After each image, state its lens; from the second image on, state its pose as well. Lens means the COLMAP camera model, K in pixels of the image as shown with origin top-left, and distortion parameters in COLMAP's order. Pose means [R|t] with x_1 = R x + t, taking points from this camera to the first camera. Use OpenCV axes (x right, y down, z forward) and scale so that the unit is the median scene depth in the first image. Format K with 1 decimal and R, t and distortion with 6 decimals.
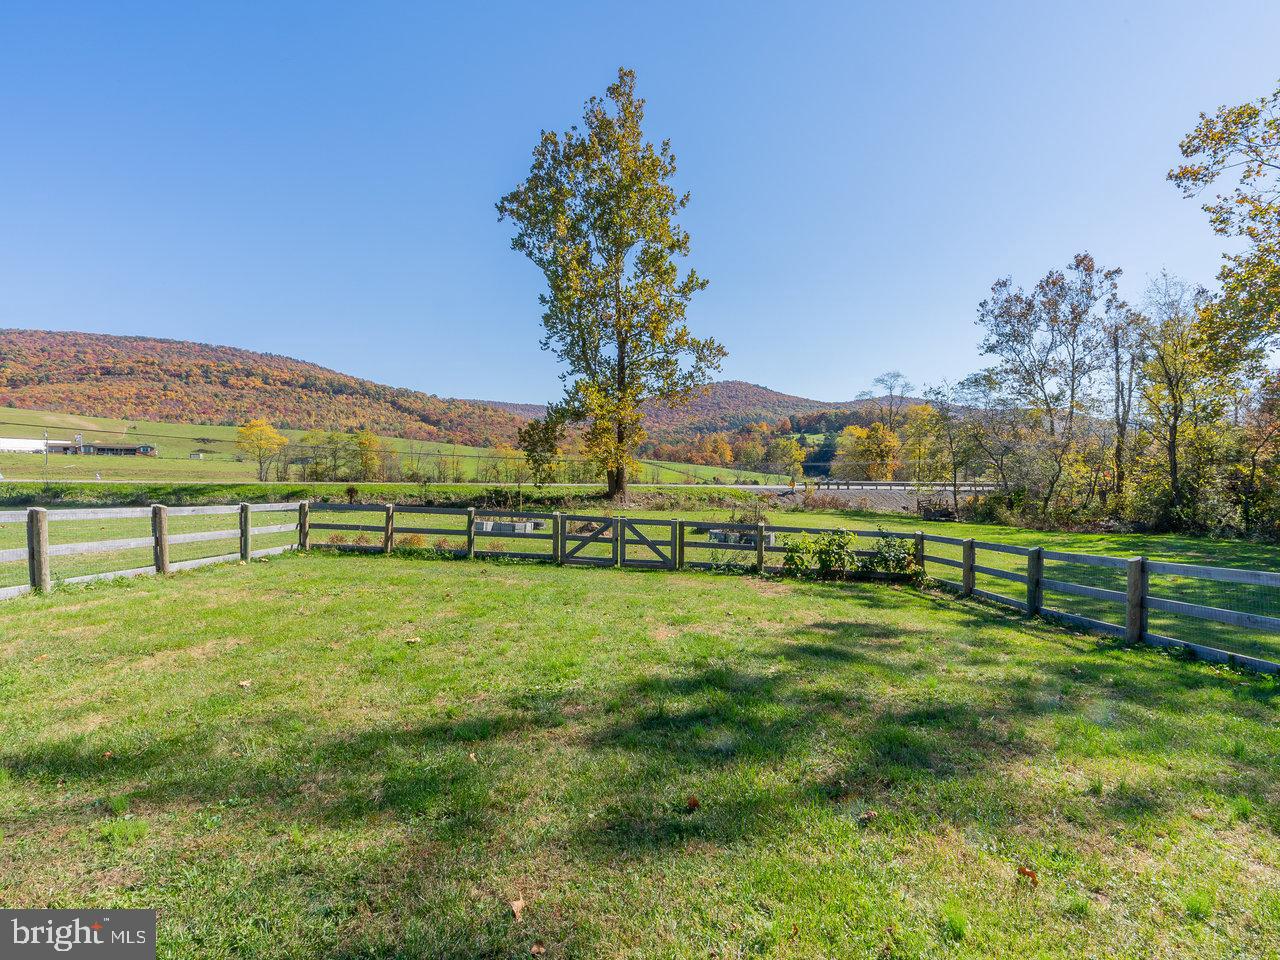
lens RADIAL K [[649.6, 0, 640.0], [0, 649.6, 480.0], [0, 0, 1]] dist [-0.002908, 0.000856]
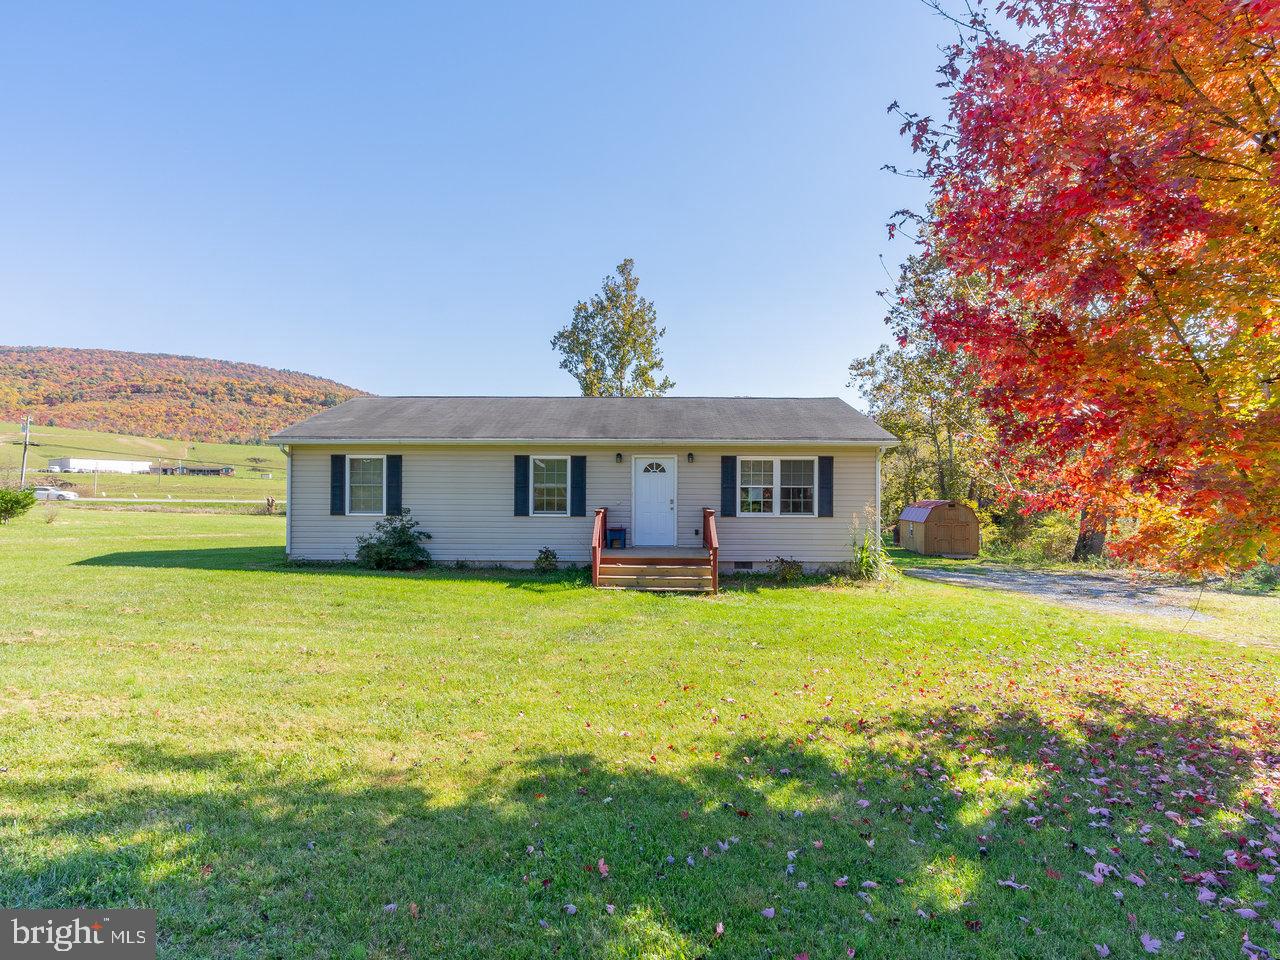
lens RADIAL K [[662.1, 0, 640.0], [0, 662.1, 480.0], [0, 0, 1]] dist [-0.003829, 0.000314]
pose [[0.999826, 0.002658, -0.018475, 0.014471], [-0.003079, 0.999735, -0.022814, -0.005699], [0.018410, 0.022866, 0.999569, -0.223868]]
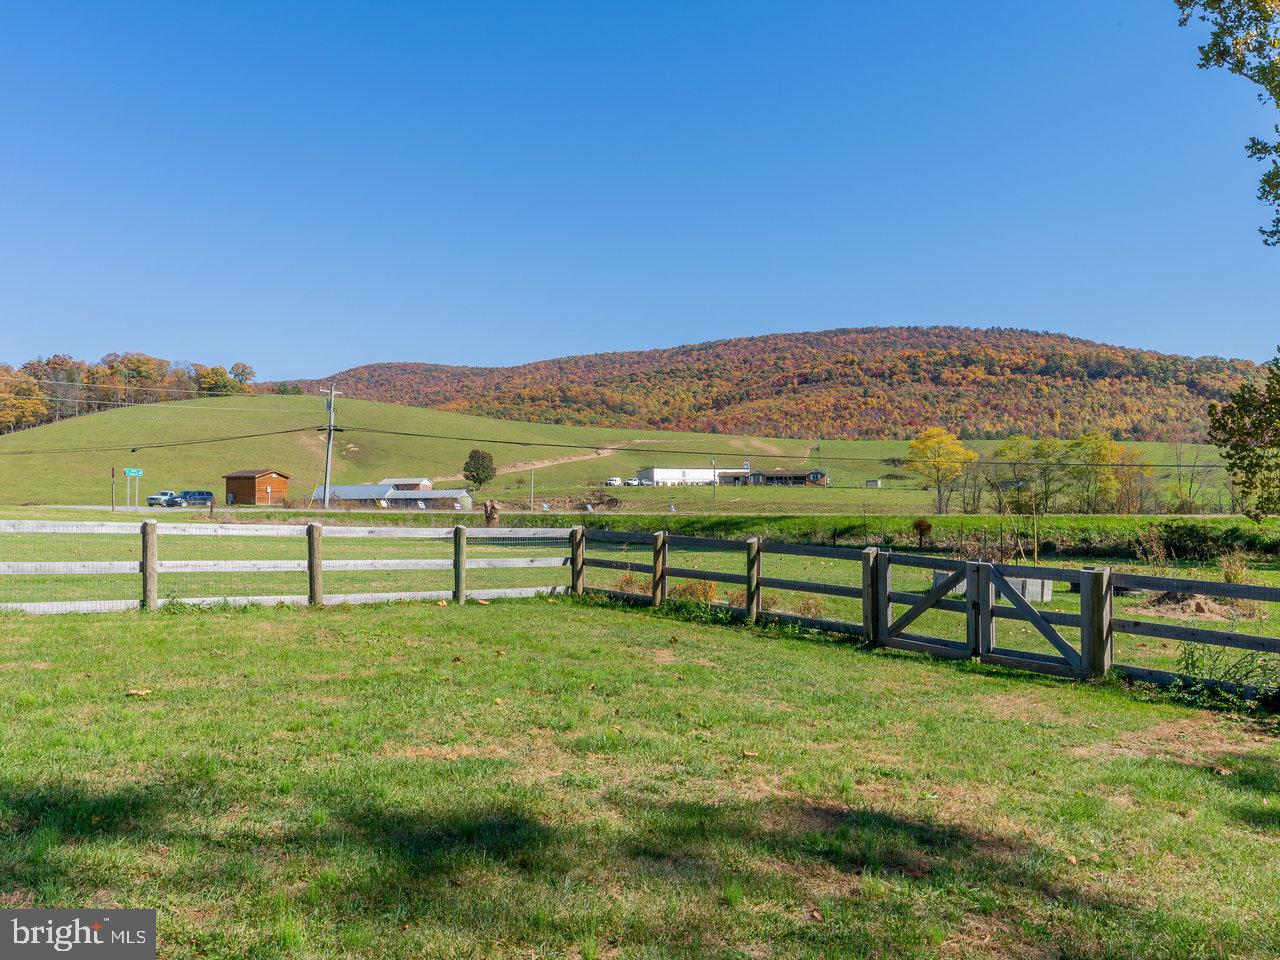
lens RADIAL K [[1070.4, 0, 640.0], [0, 1070.4, 480.0], [0, 0, 1]] dist [-0.004972, -0.001664]
pose [[0.661426, -0.029972, -0.749411, 0.041977], [0.003420, 0.999311, -0.036948, 0.002626], [0.750003, 0.021875, 0.661073, 0.028543]]
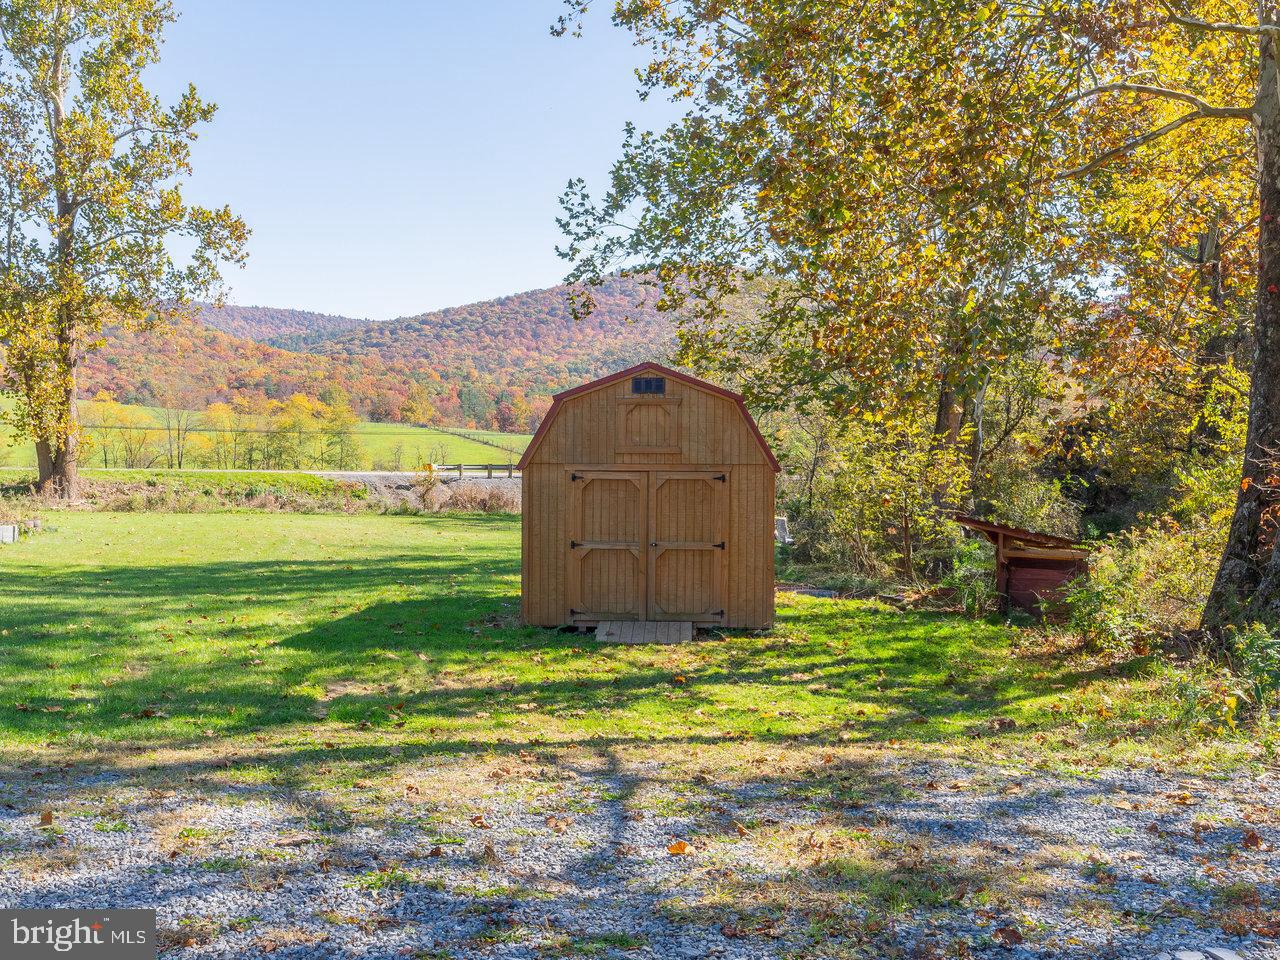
lens RADIAL K [[1411.2, 0, 640.0], [0, 1411.2, 480.0], [0, 0, 1]] dist [0.003619, 0.003331]
pose [[0.996227, -0.001581, 0.086767, 0.115840], [0.001231, 0.999991, 0.004084, 0.004666], [-0.086772, -0.003962, 0.996220, -0.083418]]
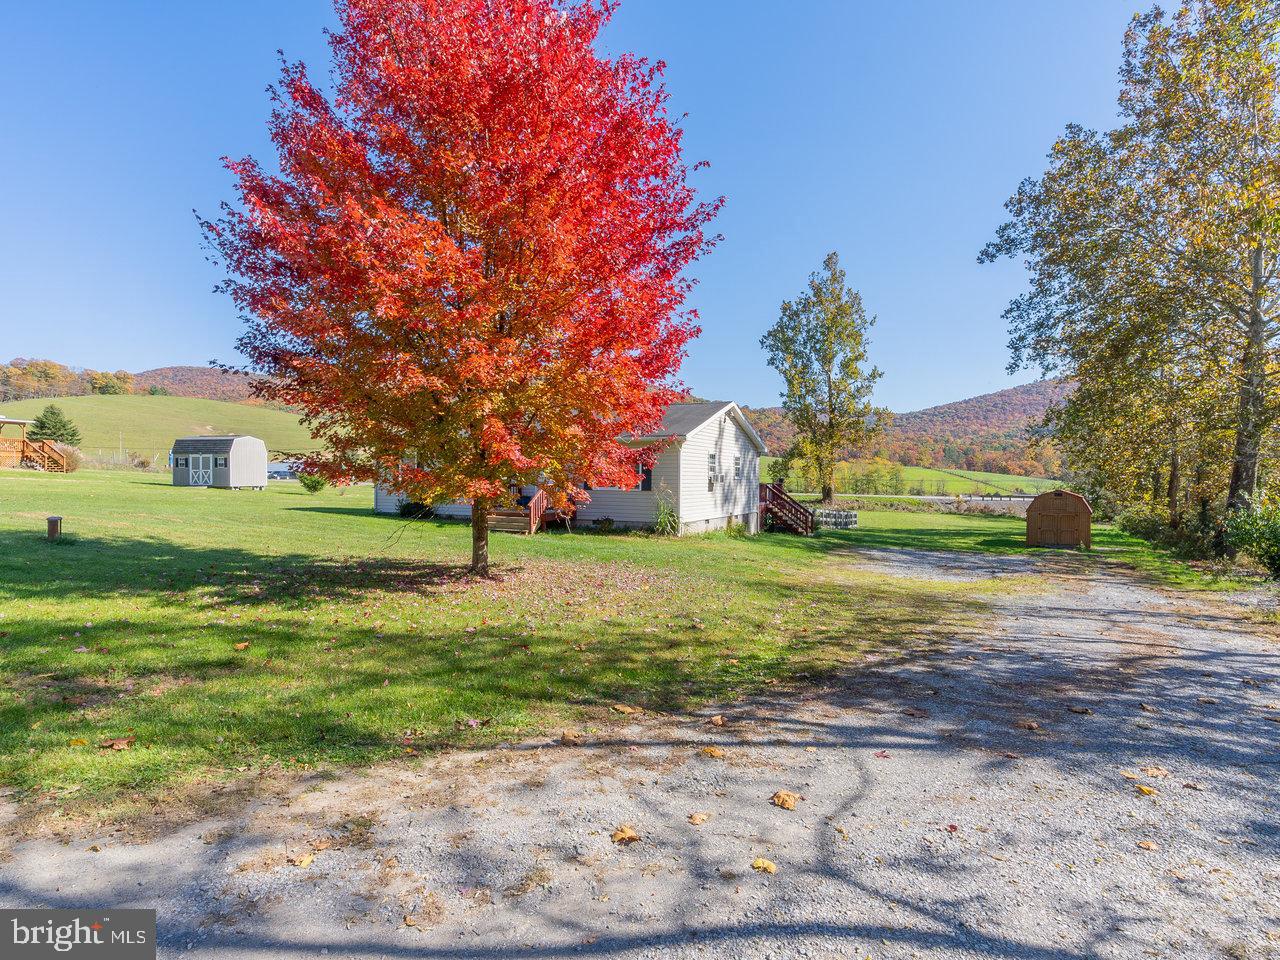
lens RADIAL K [[662.8, 0, 645.2], [0, 662.8, 489.8], [0, 0, 1]] dist [-0.003886, 0.000950]
pose [[0.896562, 0.012886, -0.442731, 0.098500], [-0.011140, 0.999917, 0.006544, -0.003714], [0.442778, -0.000935, 0.896631, -0.250770]]
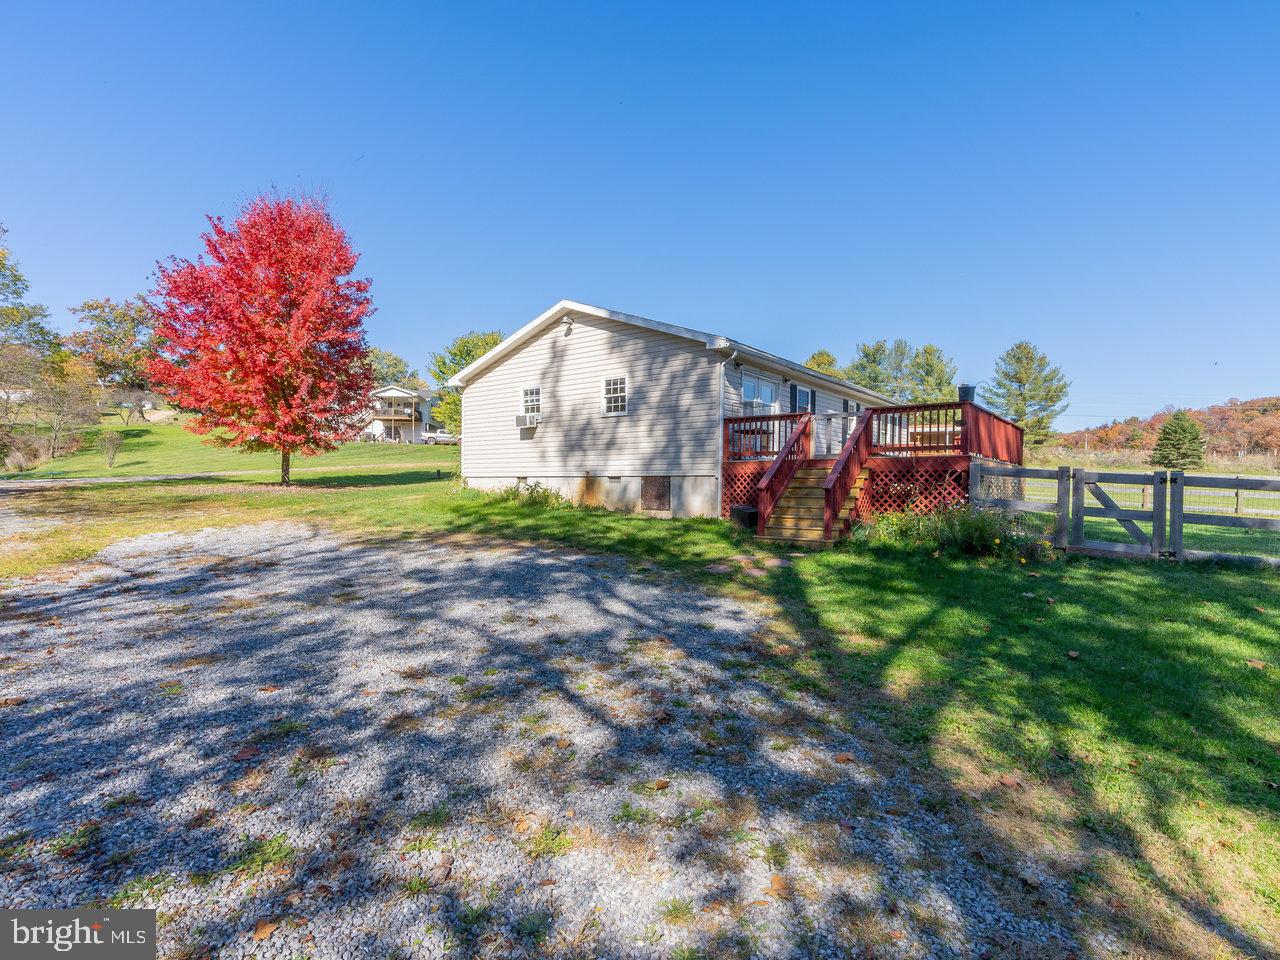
lens RADIAL K [[655.5, 0, 640.0], [0, 655.5, 511.2], [0, 0, 1]] dist [-0.000145, 0.000360]
pose [[-0.626395, 0.020116, -0.779246, 0.119938], [-0.021151, 0.998860, 0.042787, 0.004297], [0.779219, 0.043283, -0.625255, -0.030555]]
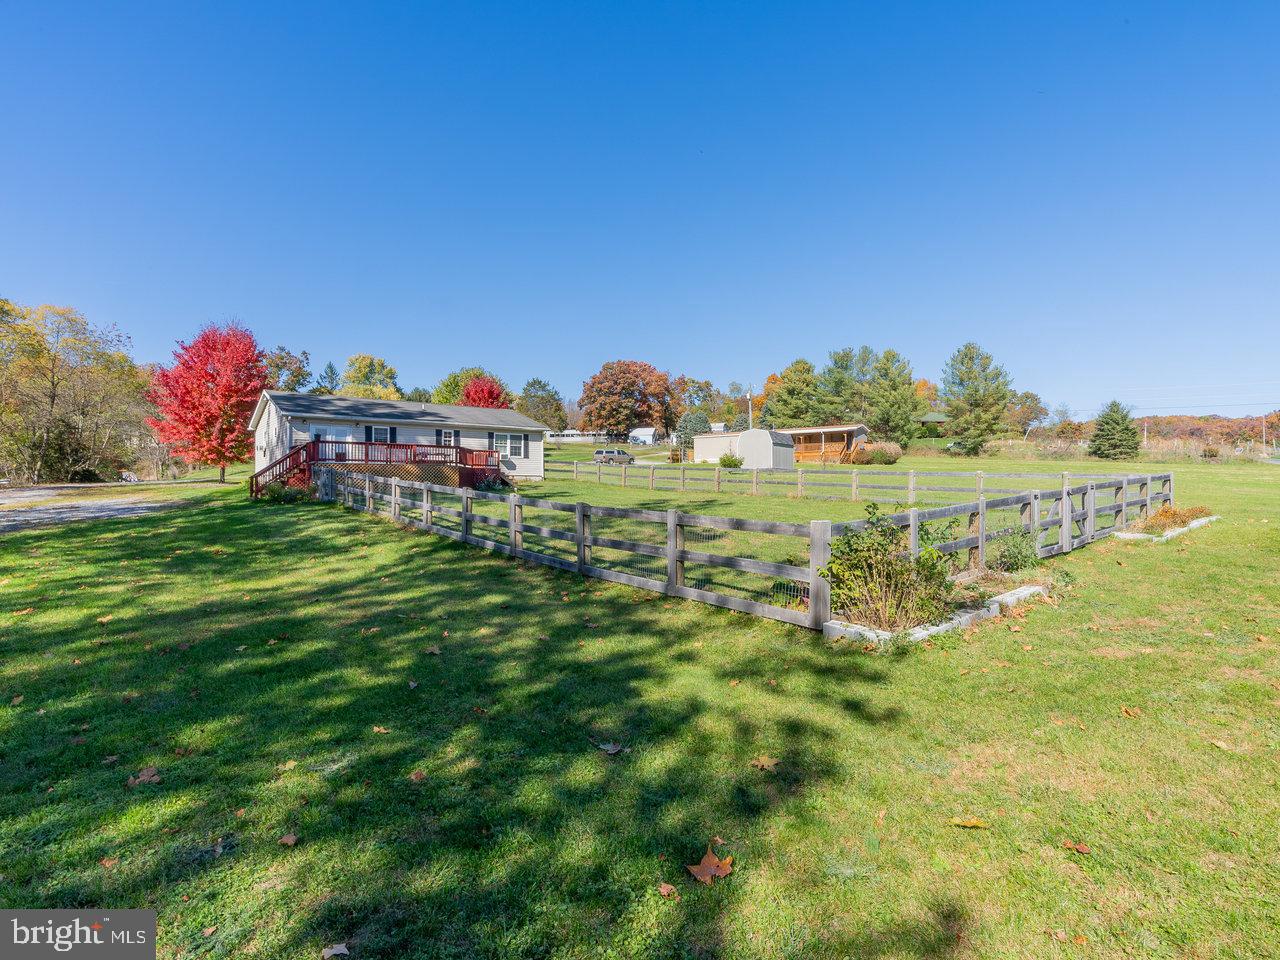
lens RADIAL K [[656.6, 0, 647.6], [0, 656.6, 453.9], [0, 0, 1]] dist [-0.002098, -0.000073]
pose [[-0.781116, -0.031294, -0.623601, 0.082541], [-0.005862, 0.999067, -0.042794, 0.005044], [0.624358, -0.029771, -0.780570, 0.133452]]
